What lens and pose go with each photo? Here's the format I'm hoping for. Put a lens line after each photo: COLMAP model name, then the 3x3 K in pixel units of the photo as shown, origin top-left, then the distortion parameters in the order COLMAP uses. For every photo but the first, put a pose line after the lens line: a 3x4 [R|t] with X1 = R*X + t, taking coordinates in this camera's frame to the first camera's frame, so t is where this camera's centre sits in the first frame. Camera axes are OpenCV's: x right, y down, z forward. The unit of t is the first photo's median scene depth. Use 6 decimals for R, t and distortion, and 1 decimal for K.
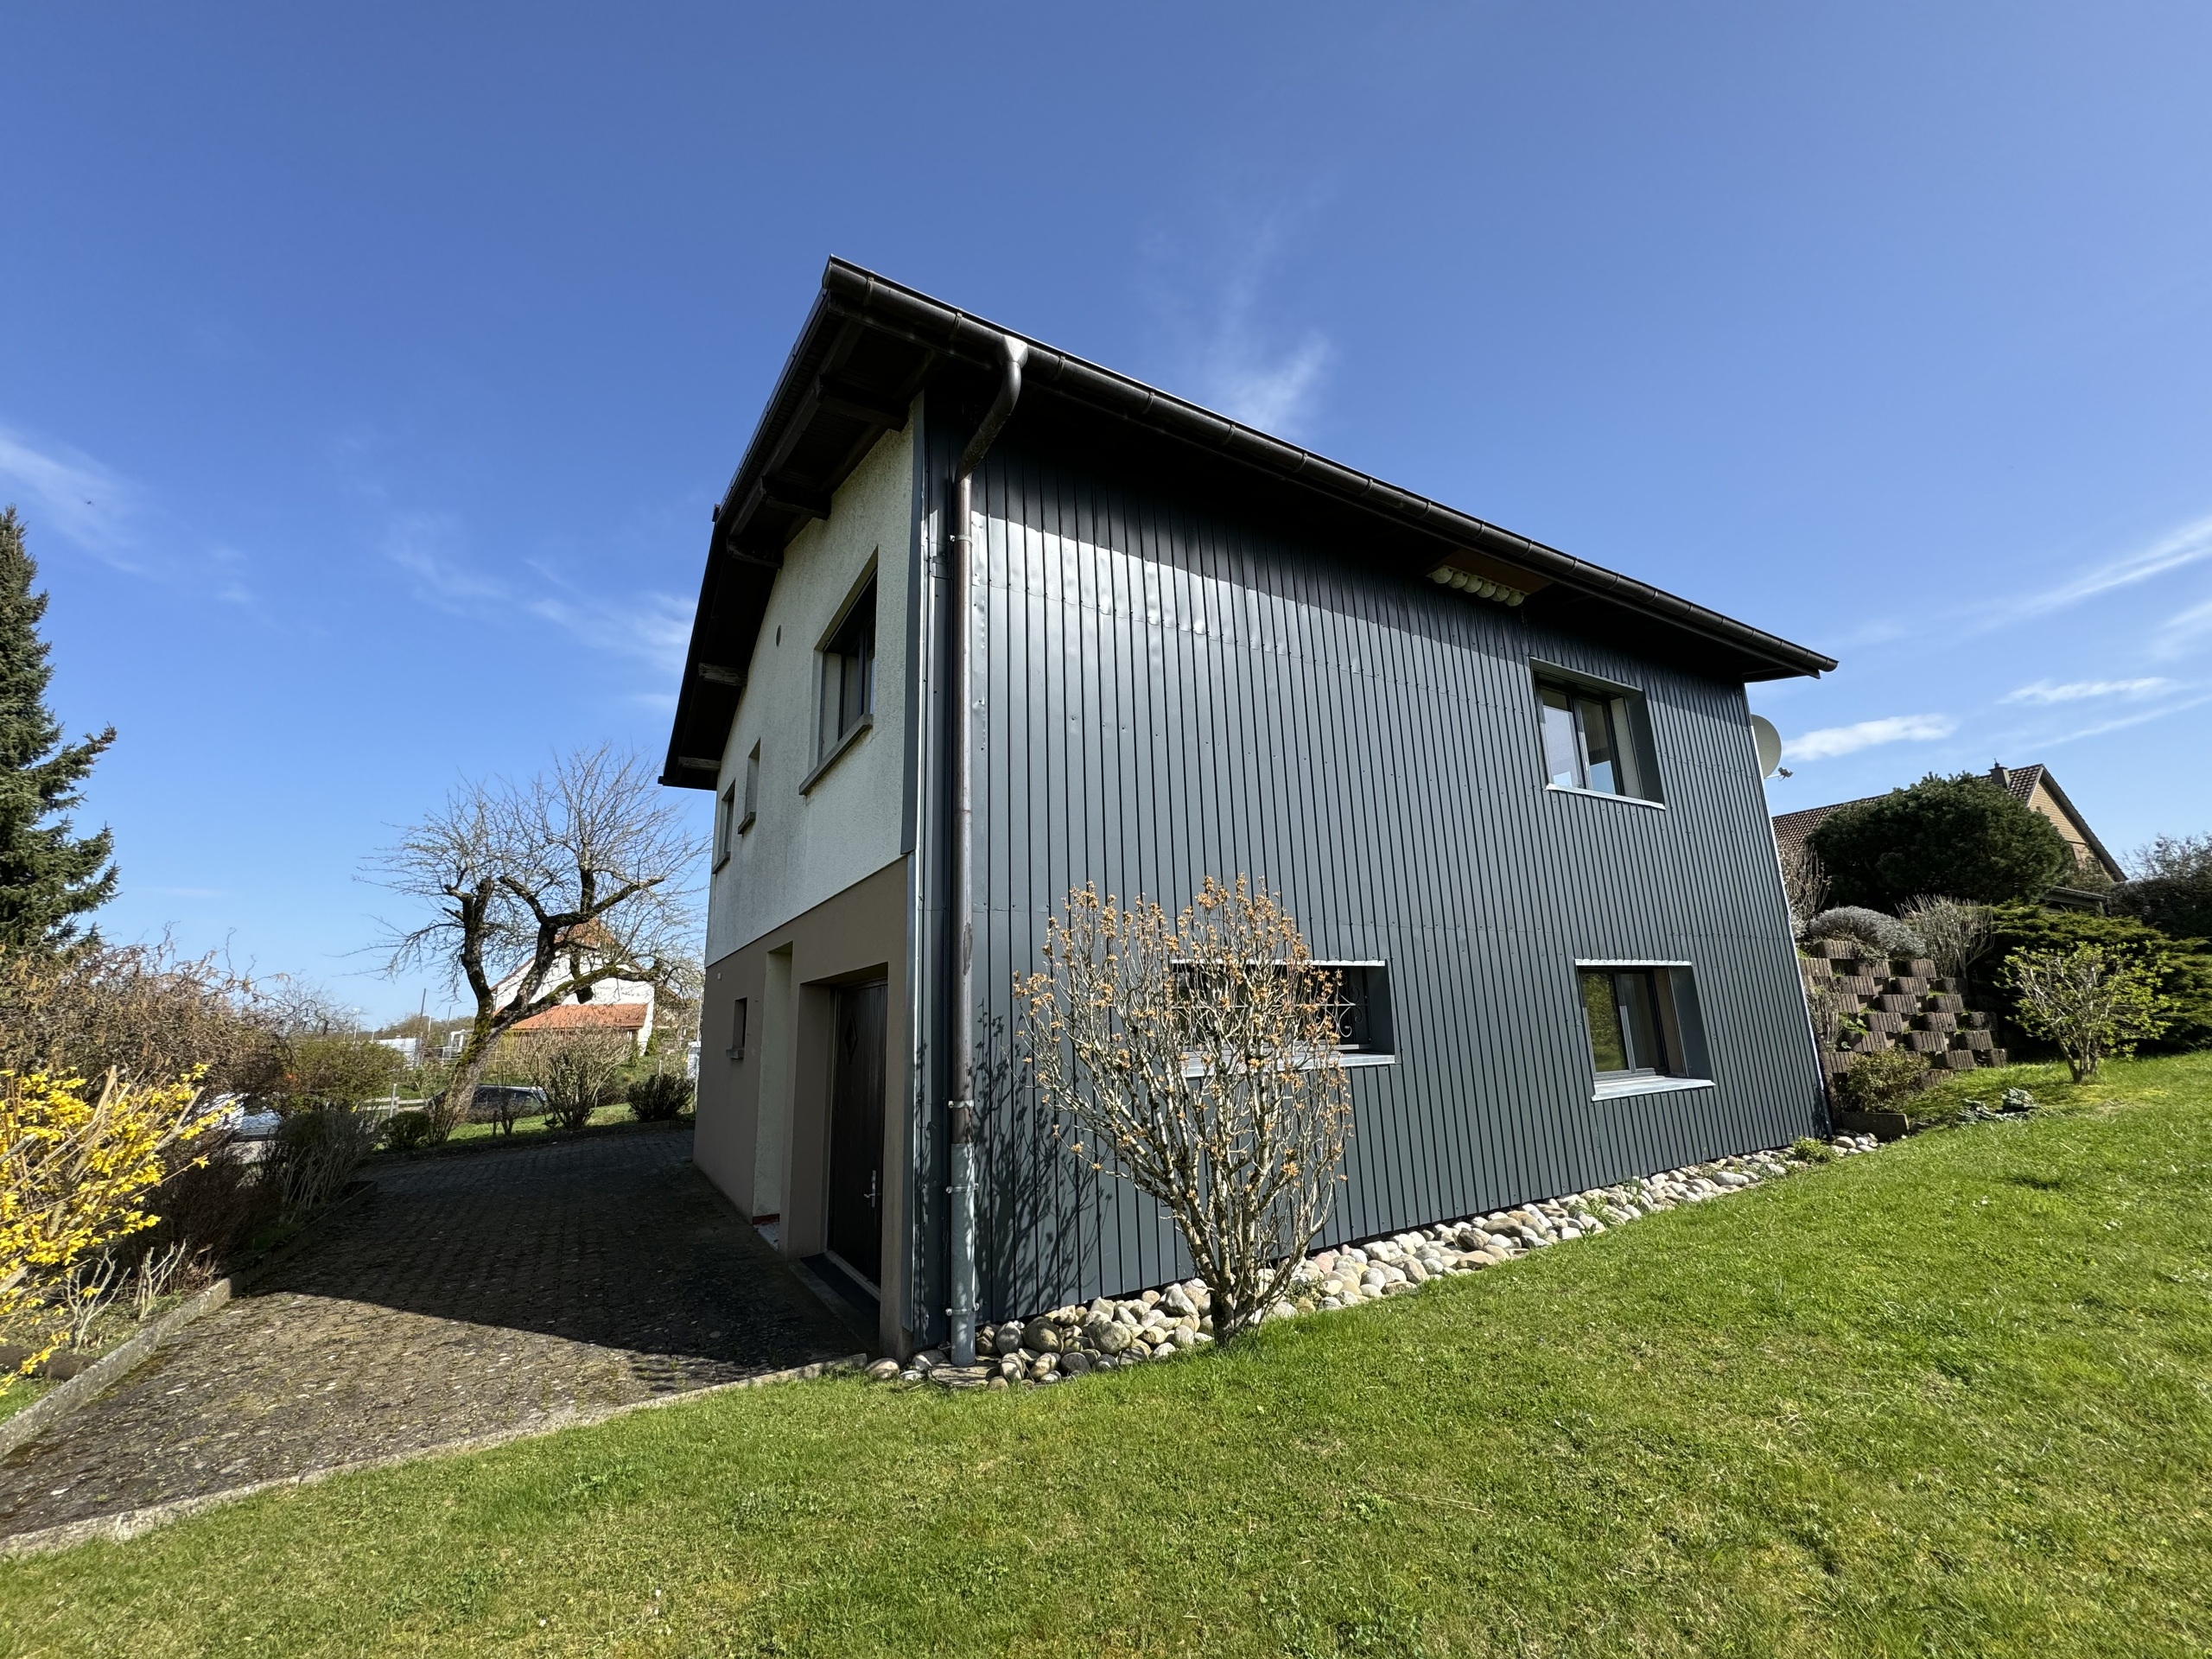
lens RADIAL K [[879.8, 0, 1111.7], [0, 879.8, 828.1], [0, 0, 1]] dist [-0.000597, -0.000168]
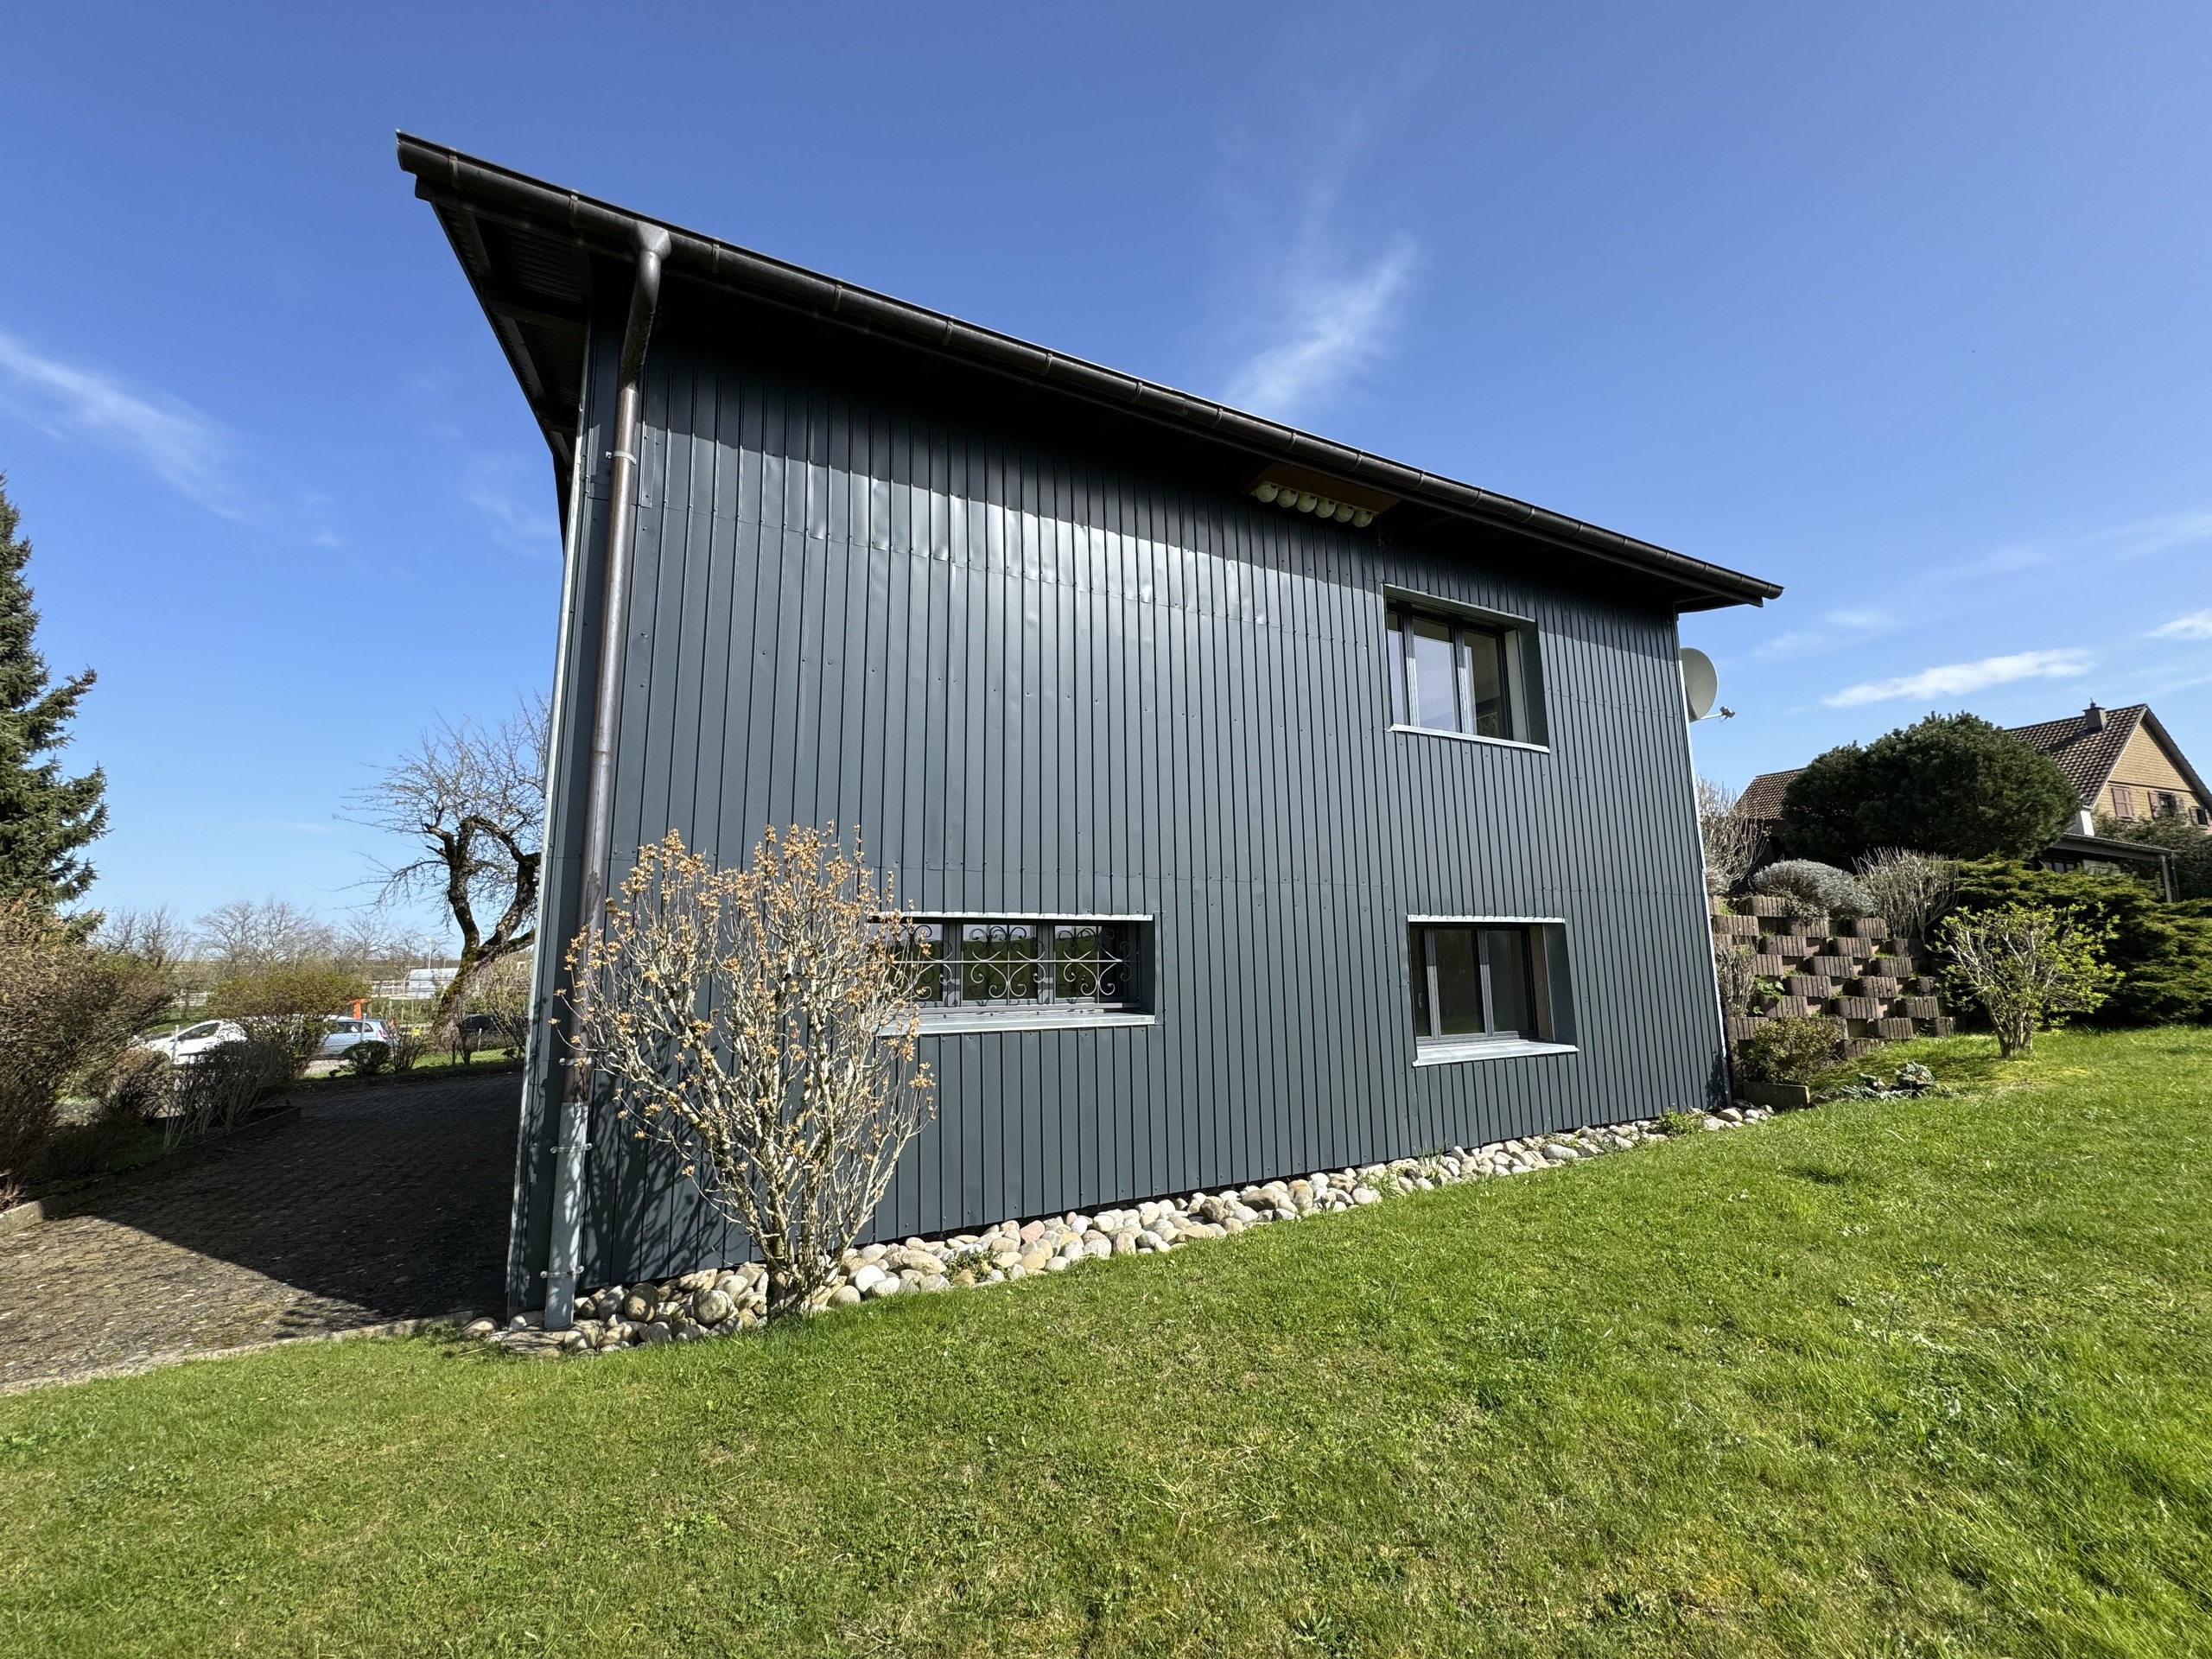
lens RADIAL K [[883.7, 0, 1098.9], [0, 883.7, 827.6], [0, 0, 1]] dist [-0.002693, 0.000456]
pose [[0.997811, 0.007921, -0.065659, 0.219088], [-0.003658, 0.997892, 0.064800, -0.001255], [0.066034, -0.064418, 0.995736, 0.050038]]
